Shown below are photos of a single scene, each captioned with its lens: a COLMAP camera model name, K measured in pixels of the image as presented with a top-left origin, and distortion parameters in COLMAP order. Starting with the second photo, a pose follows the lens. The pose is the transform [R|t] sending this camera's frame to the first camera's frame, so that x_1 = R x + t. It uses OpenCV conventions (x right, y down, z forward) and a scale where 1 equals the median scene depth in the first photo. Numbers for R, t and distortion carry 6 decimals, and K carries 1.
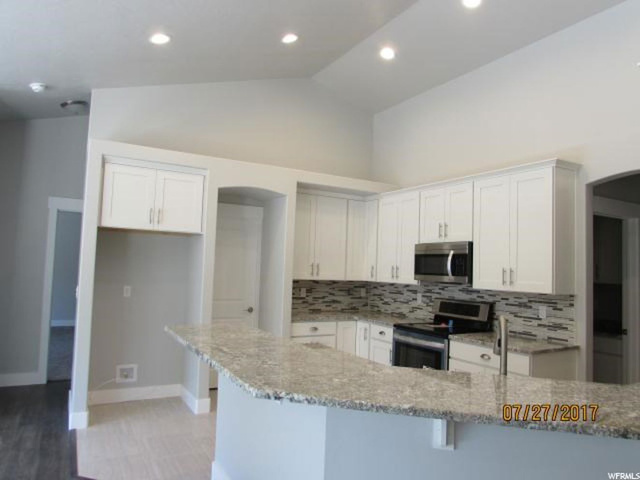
lens RADIAL K [[451.9, 0, 320.0], [0, 451.9, 240.0], [0, 0, 1]] dist [-0.027522, 0.004412]
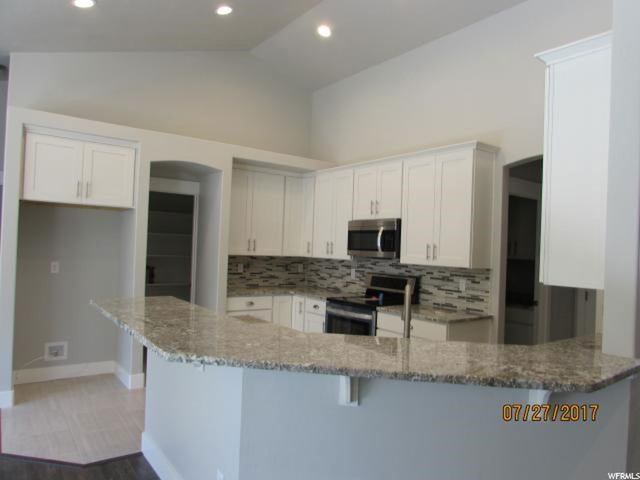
lens RADIAL K [[453.1, 0, 320.0], [0, 453.1, 240.0], [0, 0, 1]] dist [-0.021794, 0.001180]
pose [[0.993224, 0.004446, 0.116132, 0.027931], [-0.010171, 0.998759, 0.048749, 0.003400], [-0.115771, -0.049600, 0.992037, -0.025500]]
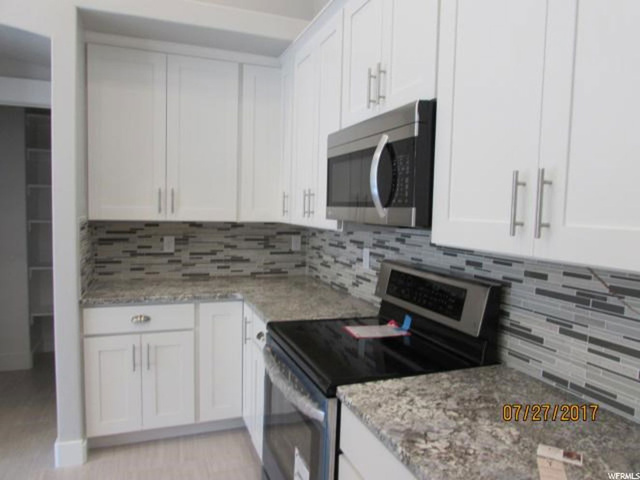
lens RADIAL K [[451.9, 0, 320.0], [0, 451.9, 240.0], [0, 0, 1]] dist [-0.027522, 0.004412]
pose [[0.987443, 0.001167, -0.157972, 0.296580], [0.018950, 0.991877, 0.125780, 0.058941], [0.156835, -0.127194, 0.979400, 0.633855]]
